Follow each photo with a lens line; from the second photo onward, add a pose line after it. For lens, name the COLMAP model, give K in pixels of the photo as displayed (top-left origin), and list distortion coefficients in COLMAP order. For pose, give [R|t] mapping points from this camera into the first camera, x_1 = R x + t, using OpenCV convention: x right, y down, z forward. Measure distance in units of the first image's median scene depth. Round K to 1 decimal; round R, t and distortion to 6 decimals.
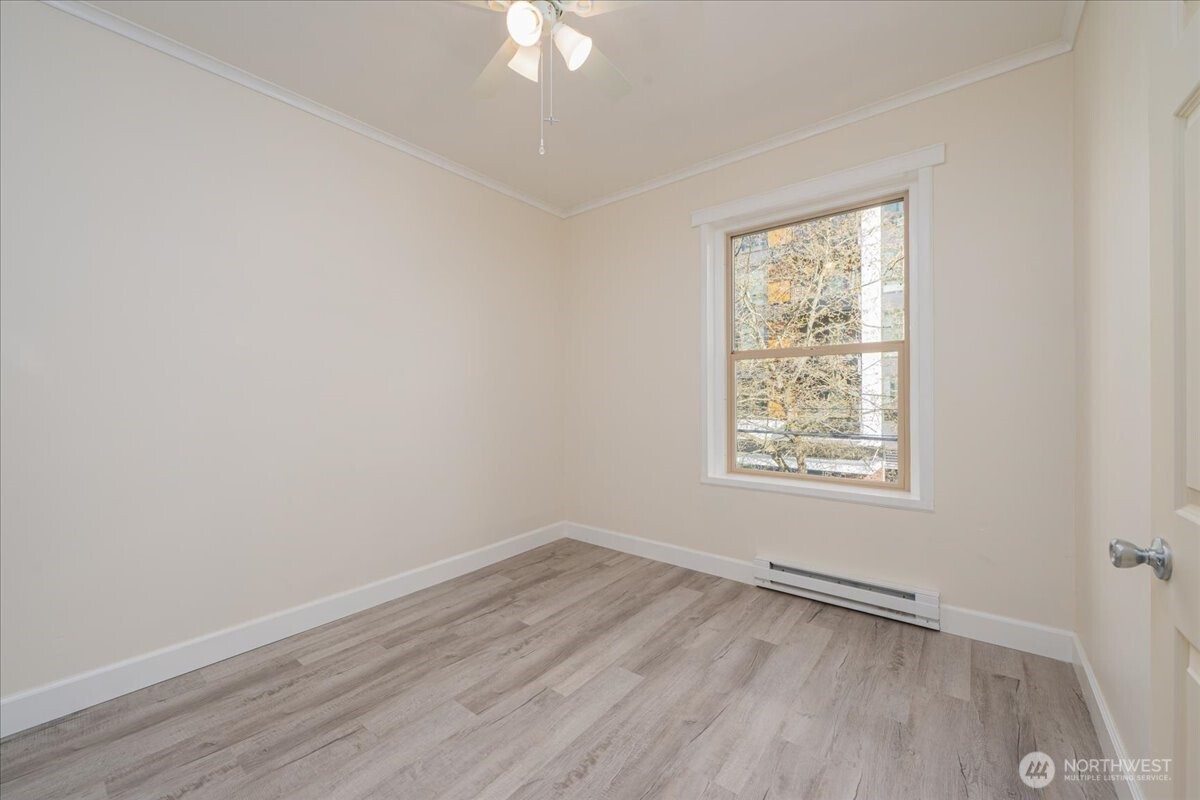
lens RADIAL K [[473.8, 0, 606.0], [0, 473.8, 389.5], [0, 0, 1]] dist [0.003566, -0.000113]
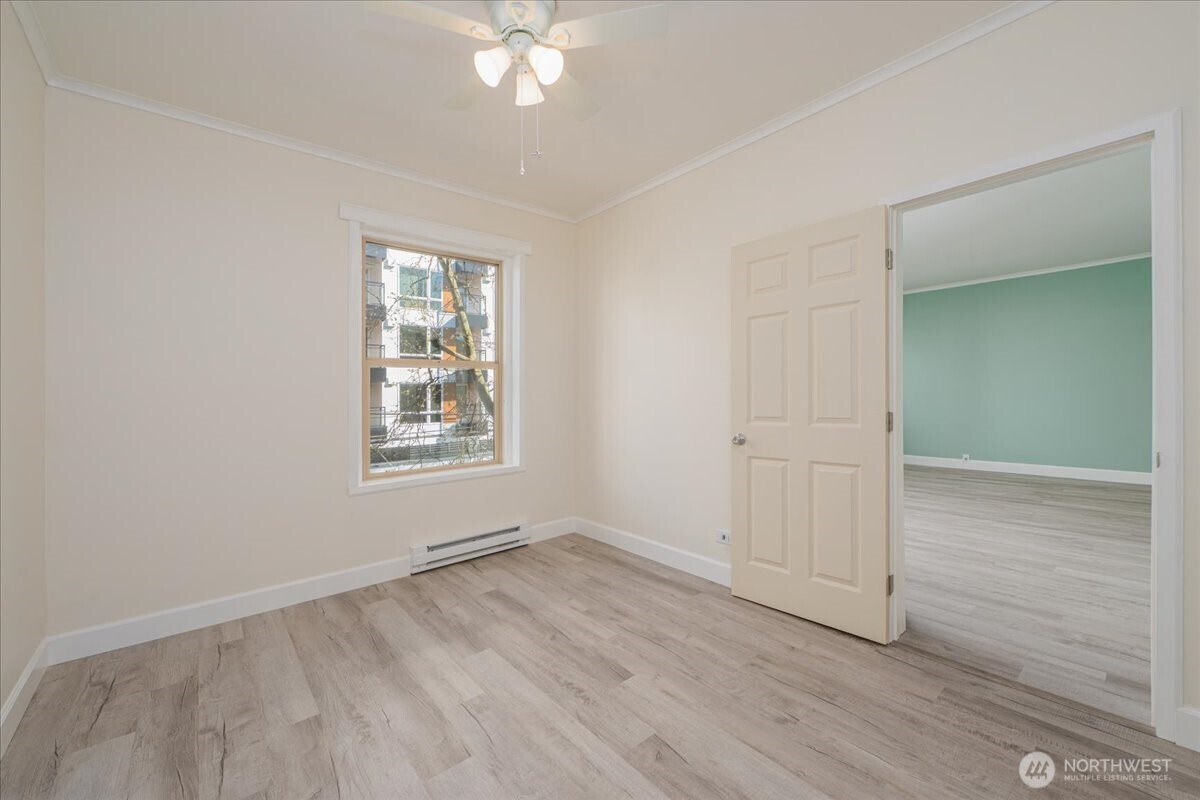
lens RADIAL K [[473.8, 0, 602.9], [0, 473.8, 398.8], [0, 0, 1]] dist [0.003566, -0.000113]
pose [[0.191572, -0.005318, 0.981464, -0.787534], [0.009111, 0.999952, 0.003640, 0.010538], [-0.981436, 0.008245, 0.191611, 0.417843]]
